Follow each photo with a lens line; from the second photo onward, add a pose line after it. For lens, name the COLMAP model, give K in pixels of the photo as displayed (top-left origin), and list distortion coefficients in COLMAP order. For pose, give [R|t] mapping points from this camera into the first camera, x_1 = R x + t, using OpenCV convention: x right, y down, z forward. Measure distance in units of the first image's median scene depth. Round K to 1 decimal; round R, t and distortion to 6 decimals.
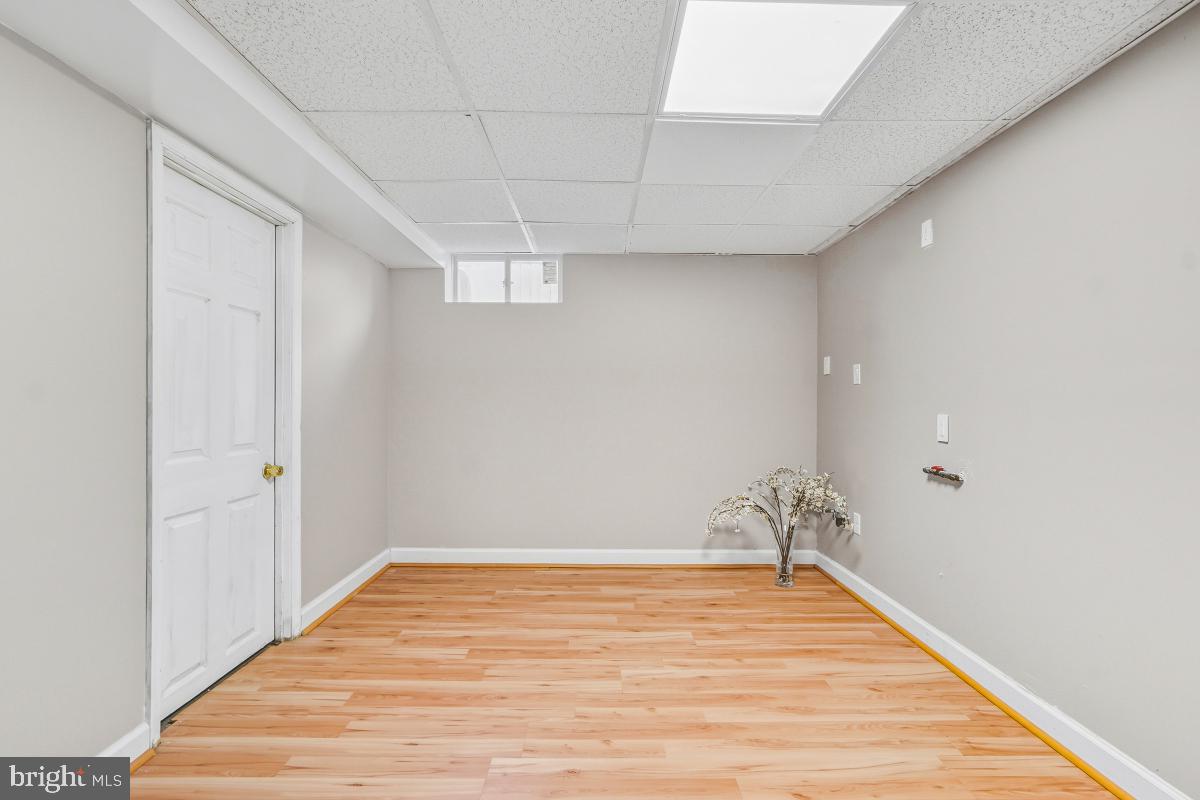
lens RADIAL K [[571.9, 0, 602.3], [0, 571.9, 392.1], [0, 0, 1]] dist [-0.035562, 0.019140]
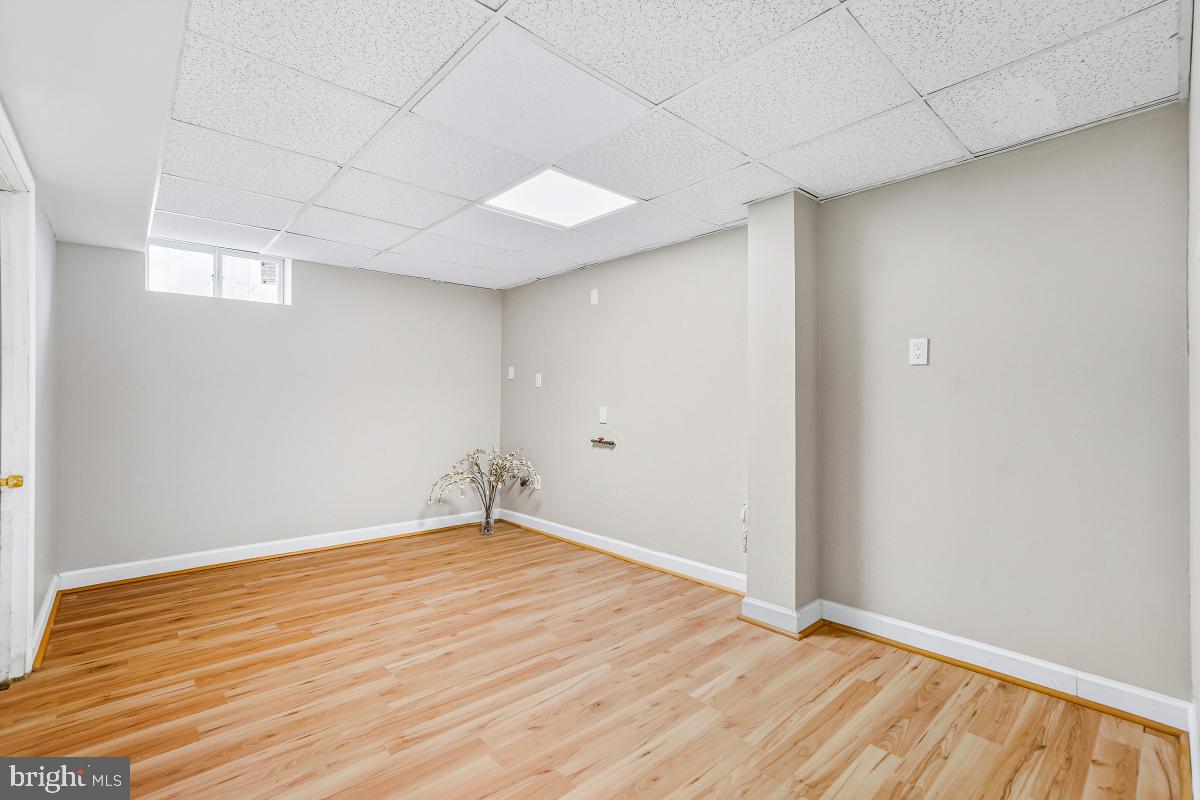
lens RADIAL K [[571.9, 0, 602.3], [0, 571.9, 392.1], [0, 0, 1]] dist [-0.035562, 0.019140]
pose [[0.734622, 0.006392, 0.678447, -0.470720], [-0.010390, 0.999944, 0.001829, -0.005664], [-0.678397, -0.008393, 0.734647, -0.212191]]
